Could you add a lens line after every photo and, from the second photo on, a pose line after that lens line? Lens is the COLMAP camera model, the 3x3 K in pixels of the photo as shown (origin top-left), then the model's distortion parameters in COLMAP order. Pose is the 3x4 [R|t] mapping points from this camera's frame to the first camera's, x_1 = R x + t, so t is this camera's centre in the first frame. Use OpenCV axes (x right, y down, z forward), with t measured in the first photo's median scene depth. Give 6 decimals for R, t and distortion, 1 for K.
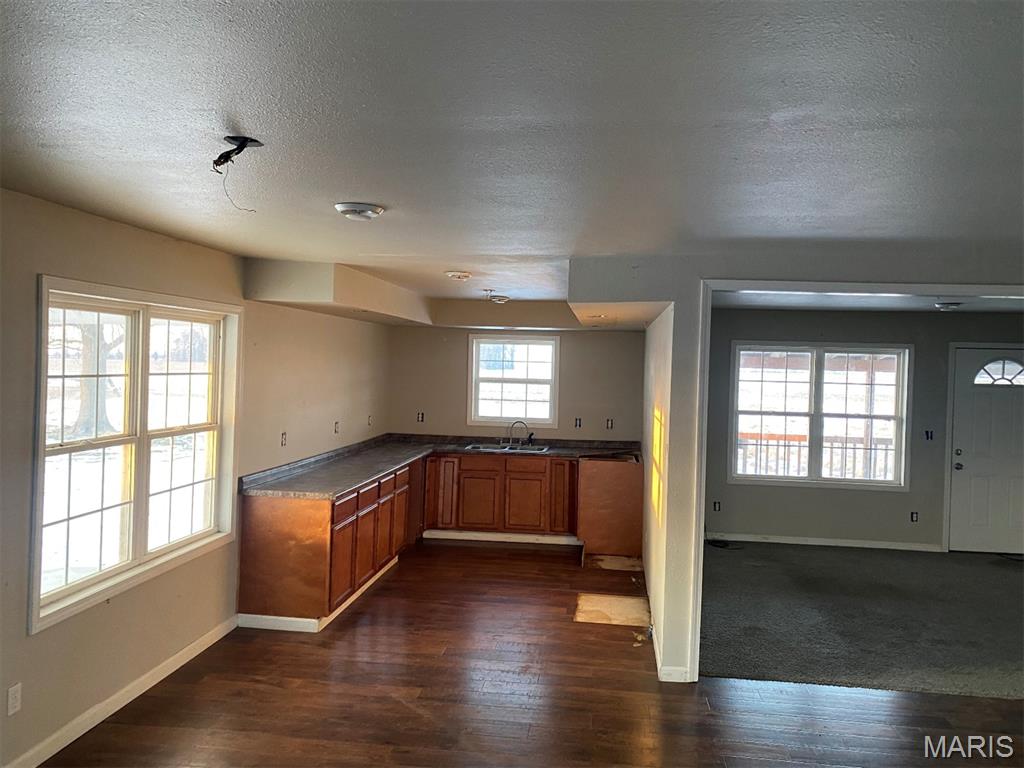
lens RADIAL K [[766.4, 0, 516.7], [0, 766.4, 380.8], [0, 0, 1]] dist [0.077578, -0.105934]
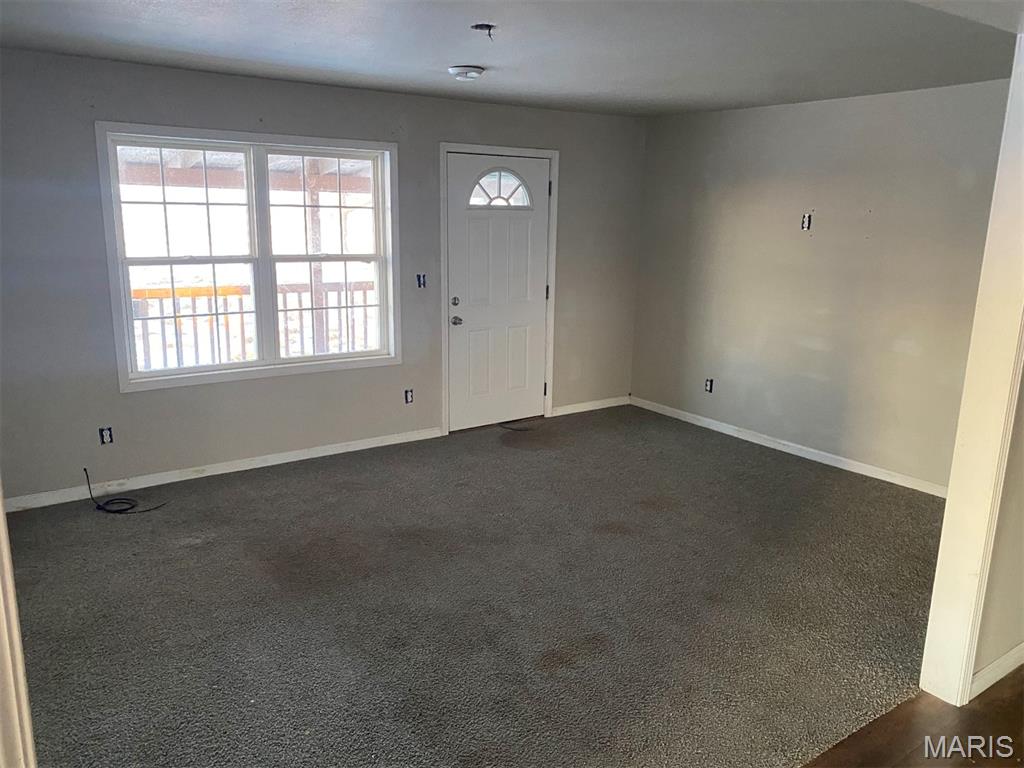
lens RADIAL K [[766.4, 0, 516.7], [0, 766.4, 380.8], [0, 0, 1]] dist [0.077578, -0.105934]
pose [[0.735035, -0.159032, 0.659115, 0.120812], [0.014357, 0.975537, 0.219367, 0.007042], [-0.677877, -0.151780, 0.719337, 0.426306]]
